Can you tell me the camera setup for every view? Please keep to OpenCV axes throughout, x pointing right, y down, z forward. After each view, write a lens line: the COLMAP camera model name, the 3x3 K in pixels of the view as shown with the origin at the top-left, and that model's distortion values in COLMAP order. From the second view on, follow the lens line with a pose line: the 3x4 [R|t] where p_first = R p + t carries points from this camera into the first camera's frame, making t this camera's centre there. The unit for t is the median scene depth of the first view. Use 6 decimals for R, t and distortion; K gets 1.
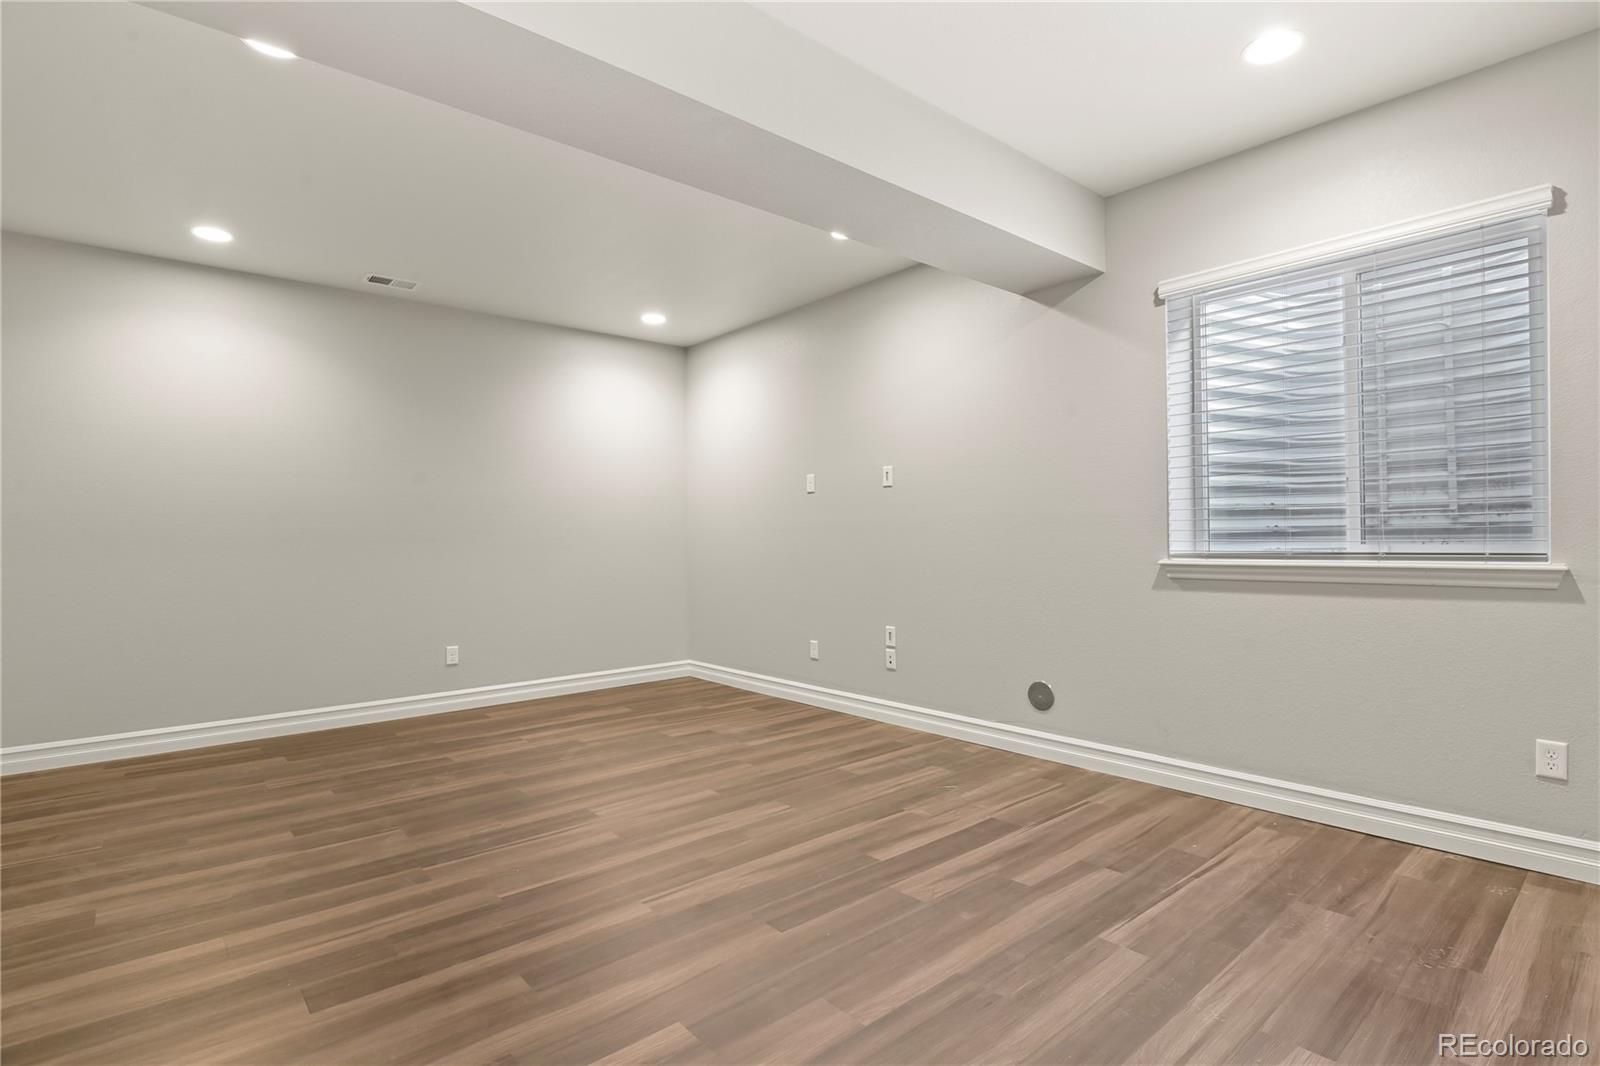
lens RADIAL K [[775.0, 0, 798.4], [0, 775.0, 532.6], [0, 0, 1]] dist [-0.002101, -0.000914]
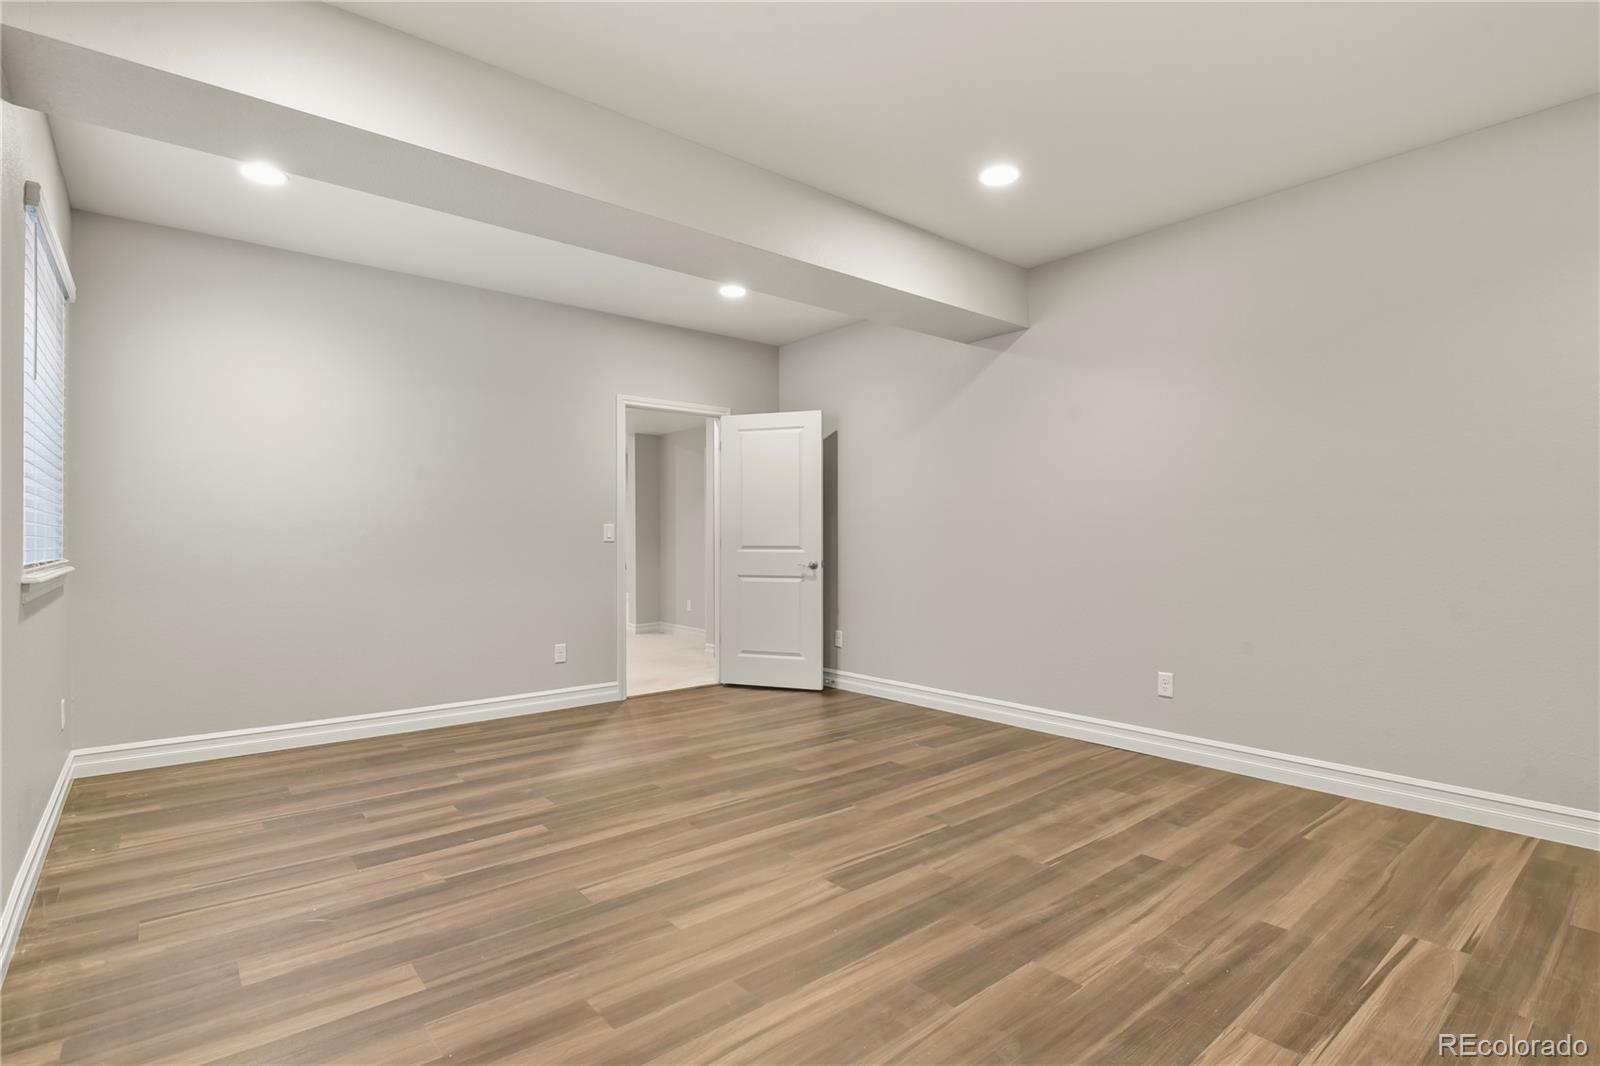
lens RADIAL K [[775.0, 0, 800.0], [0, 775.0, 535.6], [0, 0, 1]] dist [-0.002101, -0.000914]
pose [[-0.999625, 0.018291, 0.020394, -0.279952], [0.018062, 0.999772, -0.011352, 0.019455], [-0.020597, -0.010979, -0.999728, 1.980328]]
